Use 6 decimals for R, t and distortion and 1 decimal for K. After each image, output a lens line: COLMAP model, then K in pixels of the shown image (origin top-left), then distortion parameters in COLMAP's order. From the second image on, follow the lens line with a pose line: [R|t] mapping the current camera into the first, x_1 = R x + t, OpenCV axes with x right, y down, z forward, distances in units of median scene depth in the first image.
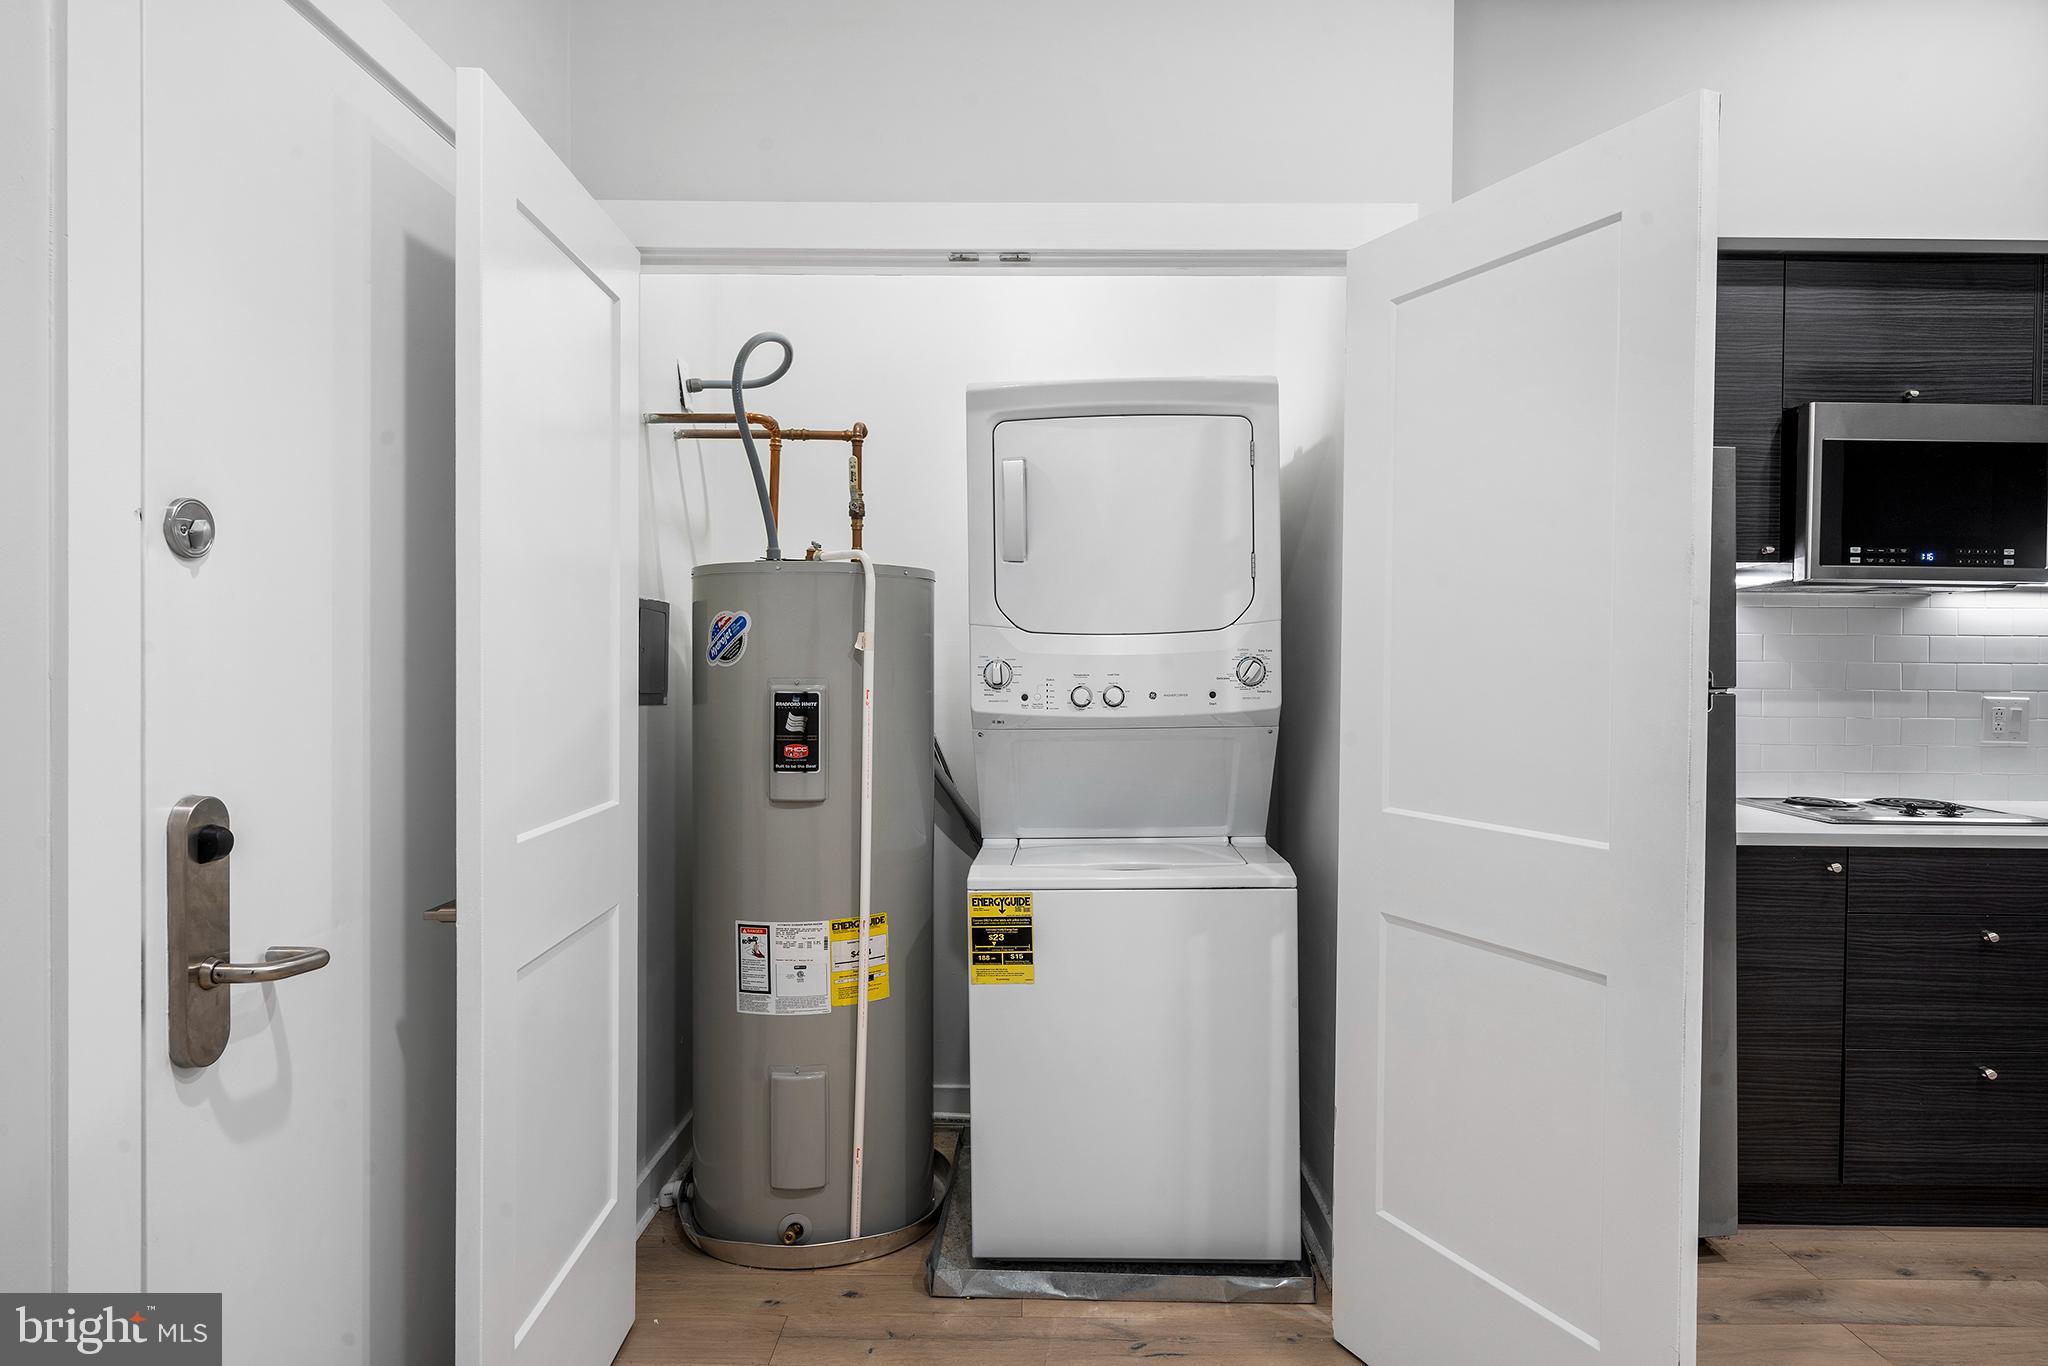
lens RADIAL K [[1190.8, 0, 1024.0], [0, 1190.8, 683.0], [0, 0, 1]] dist [0.002120, 0.000724]
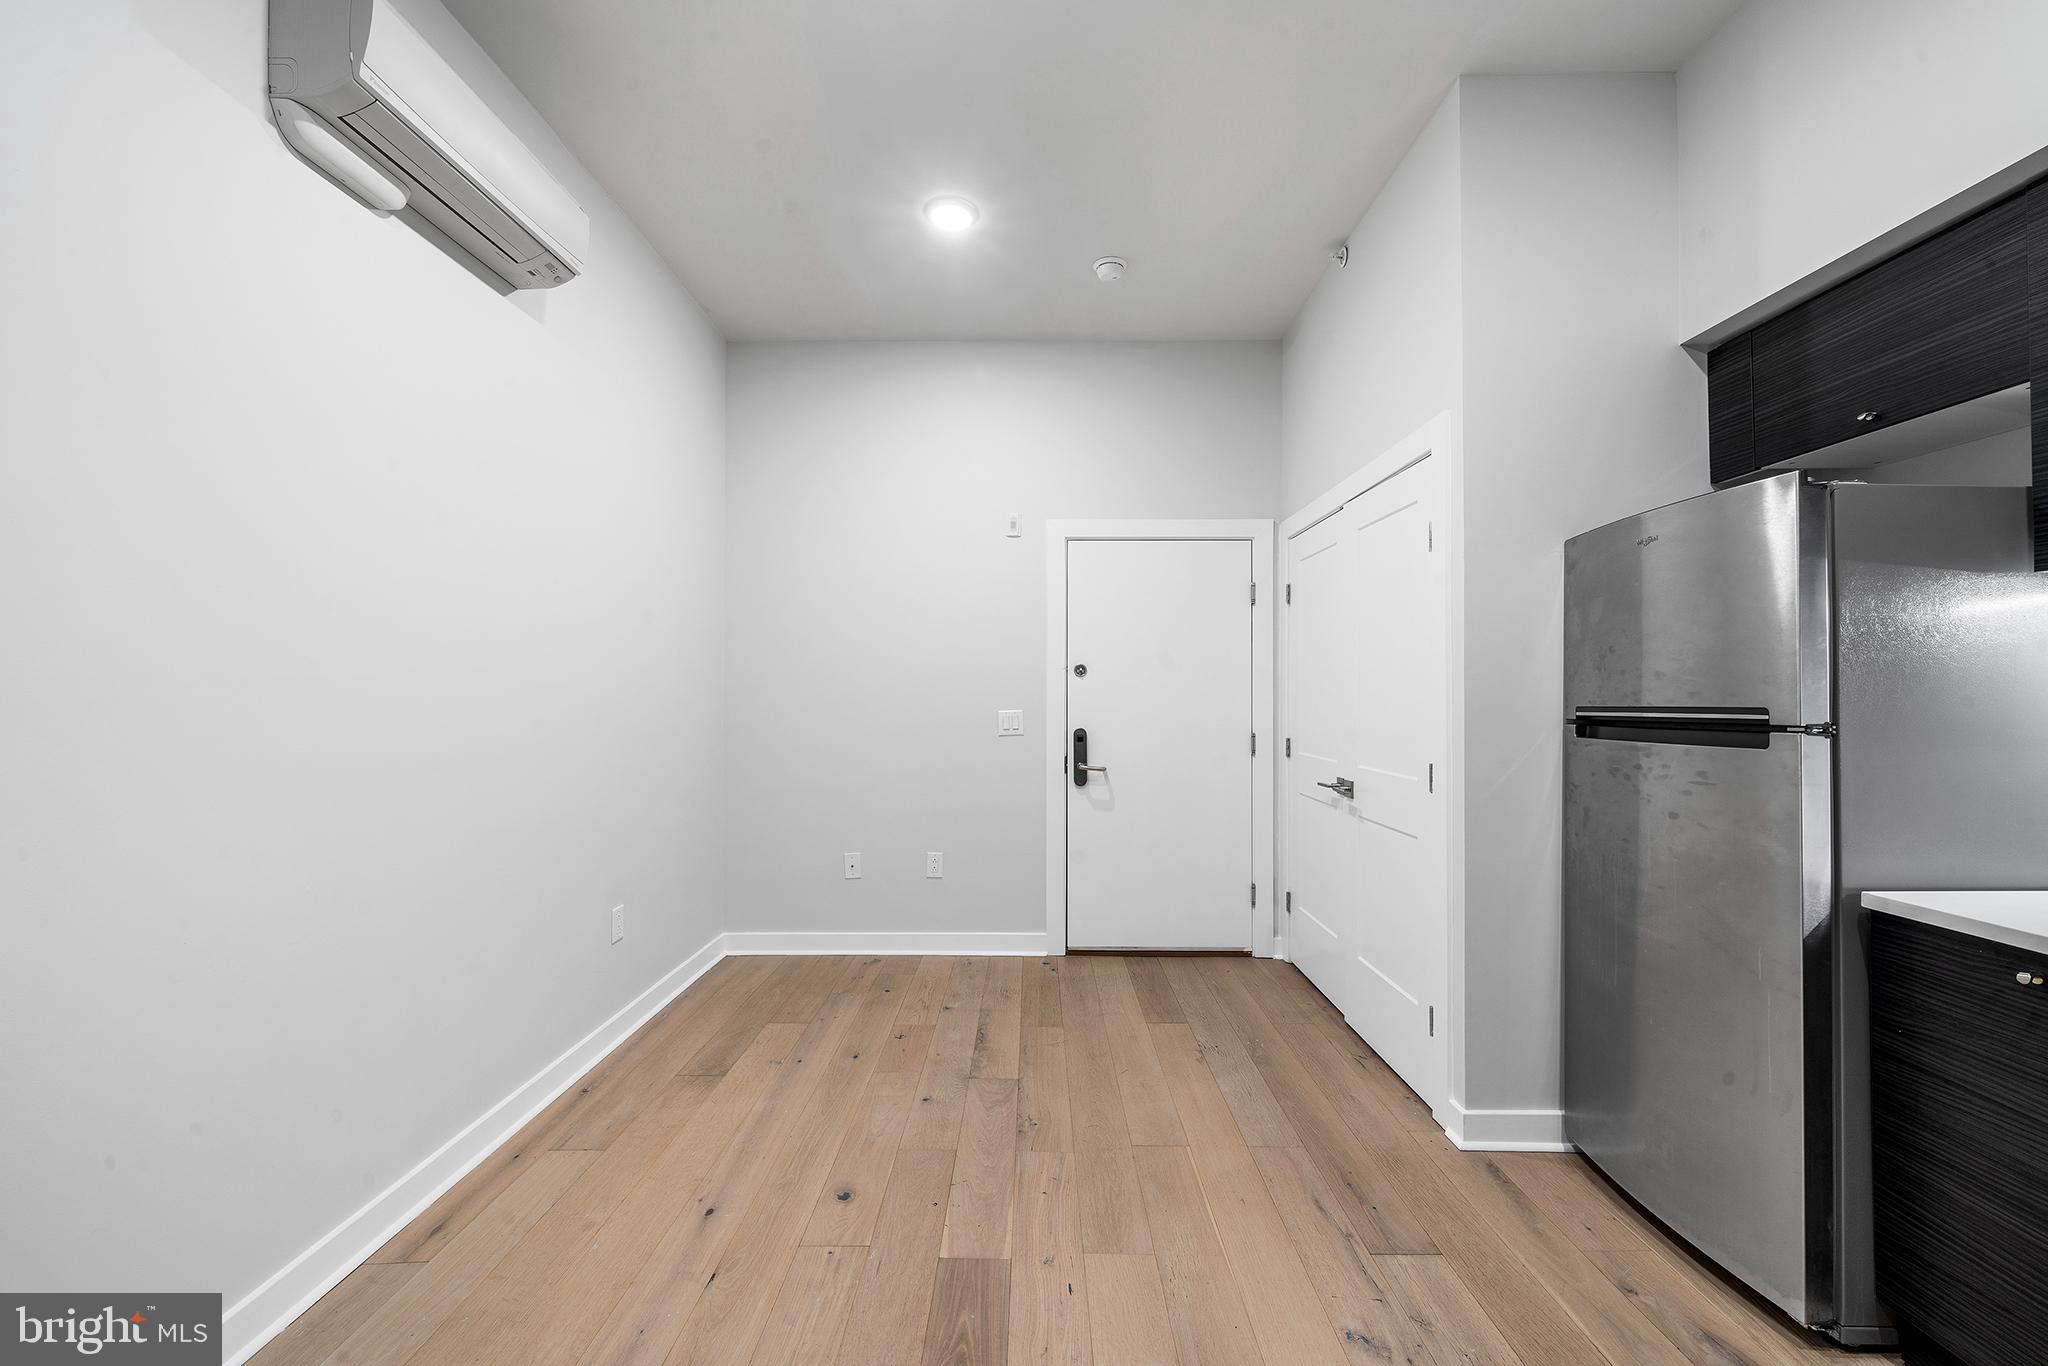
lens RADIAL K [[808.1, 0, 1024.0], [0, 808.1, 683.0], [0, 0, 1]] dist [-0.000957, -0.000182]
pose [[-0.000263, -0.019946, -0.999801, 1.166127], [-0.018783, 0.999625, -0.019937, -0.005666], [0.999824, 0.018774, -0.000638, 0.372119]]
